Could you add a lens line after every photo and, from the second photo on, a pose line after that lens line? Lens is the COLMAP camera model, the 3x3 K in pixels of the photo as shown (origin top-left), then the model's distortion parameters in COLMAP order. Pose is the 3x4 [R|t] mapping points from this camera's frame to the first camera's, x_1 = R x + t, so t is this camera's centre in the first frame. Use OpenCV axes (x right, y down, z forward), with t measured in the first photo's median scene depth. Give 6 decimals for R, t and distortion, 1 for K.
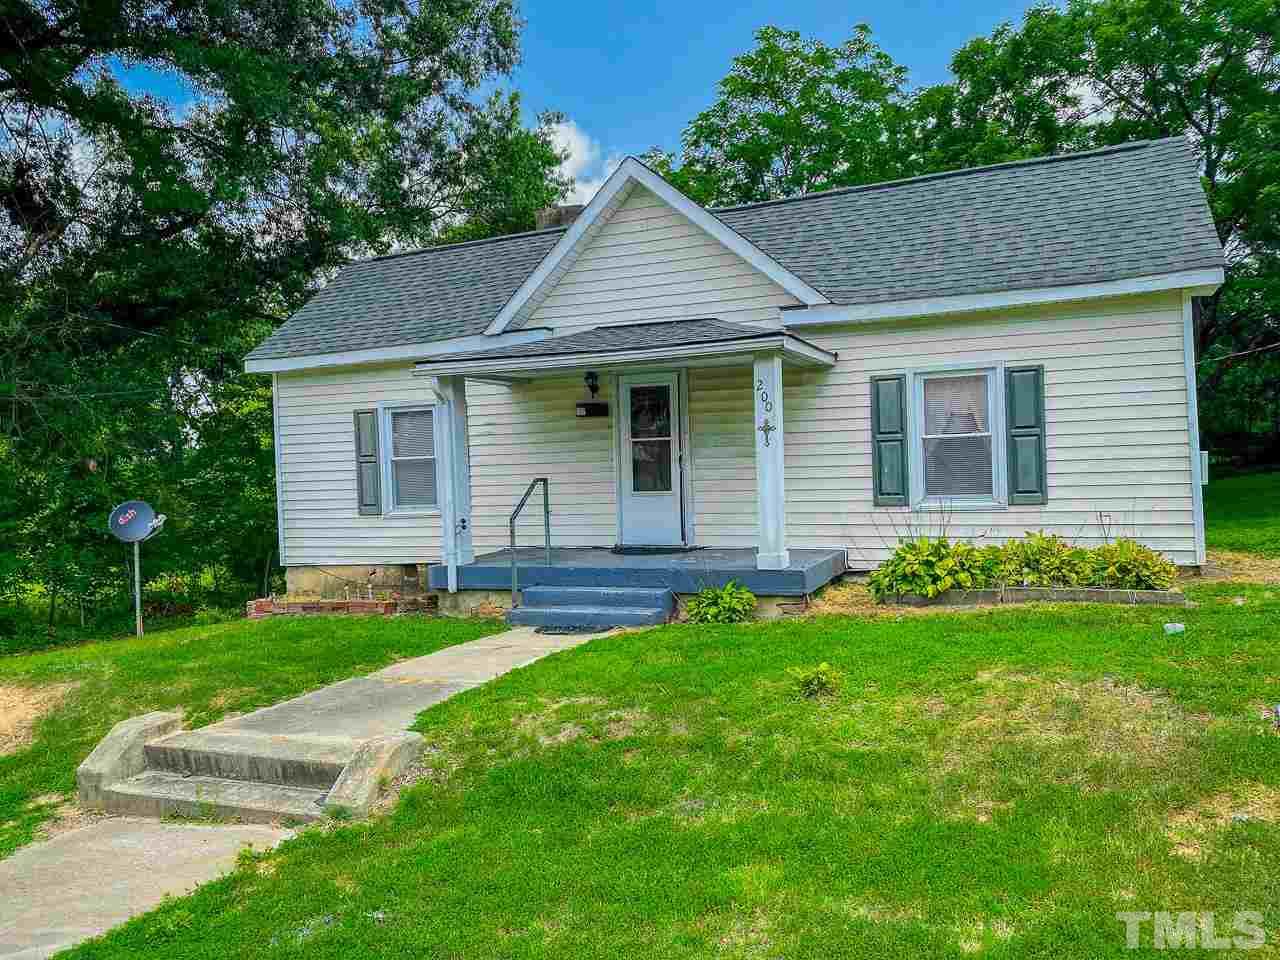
lens RADIAL K [[1006.3, 0, 638.1], [0, 1006.3, 483.9], [0, 0, 1]] dist [0.035115, -0.037584]
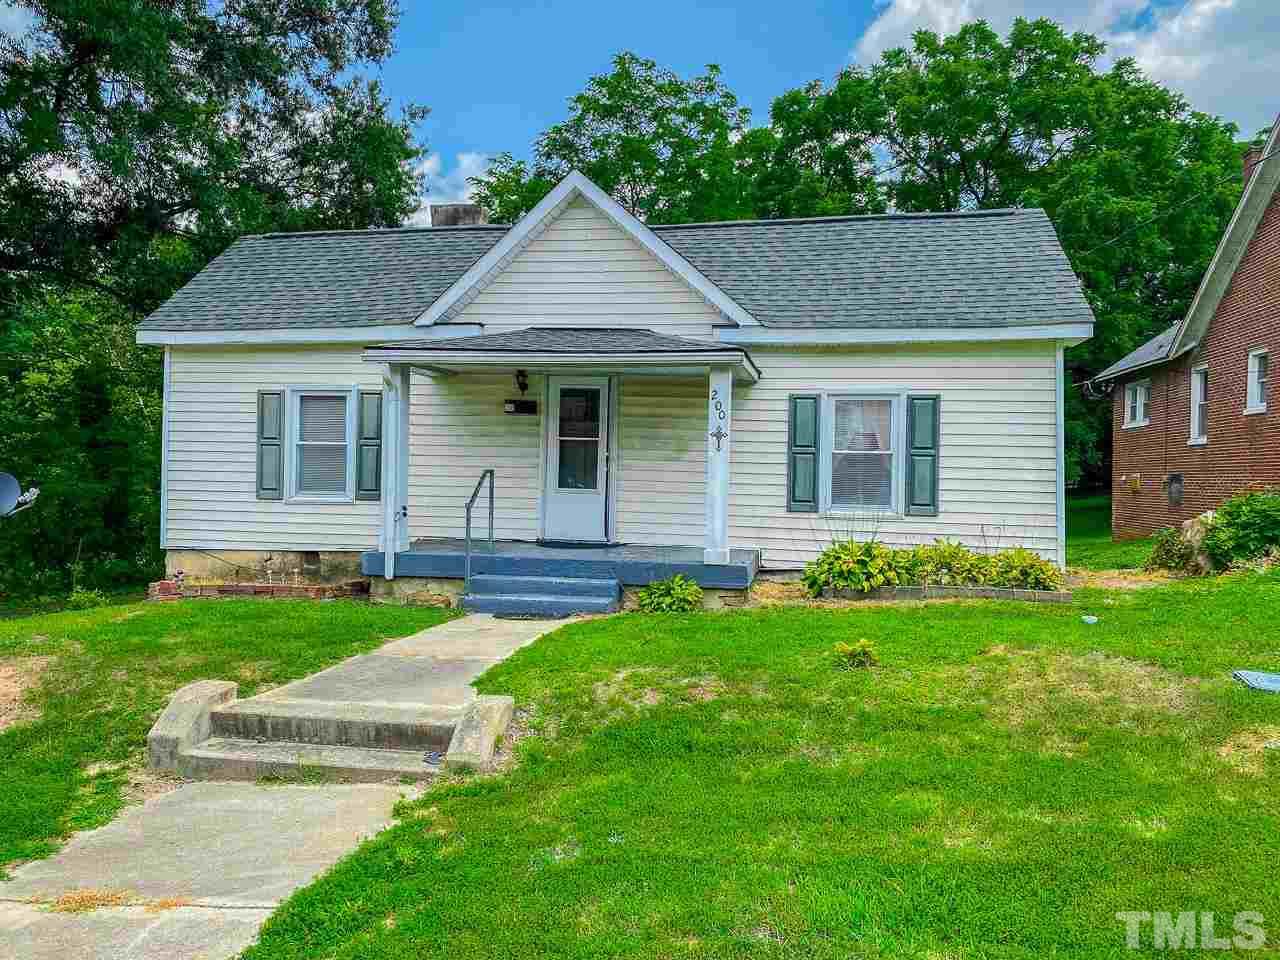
lens RADIAL K [[1006.3, 0, 637.5], [0, 1006.3, 477.8], [0, 0, 1]] dist [0.035115, -0.037584]
pose [[0.973306, 0.052353, 0.223460, -0.173026], [-0.049015, 0.998588, -0.020464, 0.015574], [-0.224216, 0.008964, 0.974498, -0.035439]]
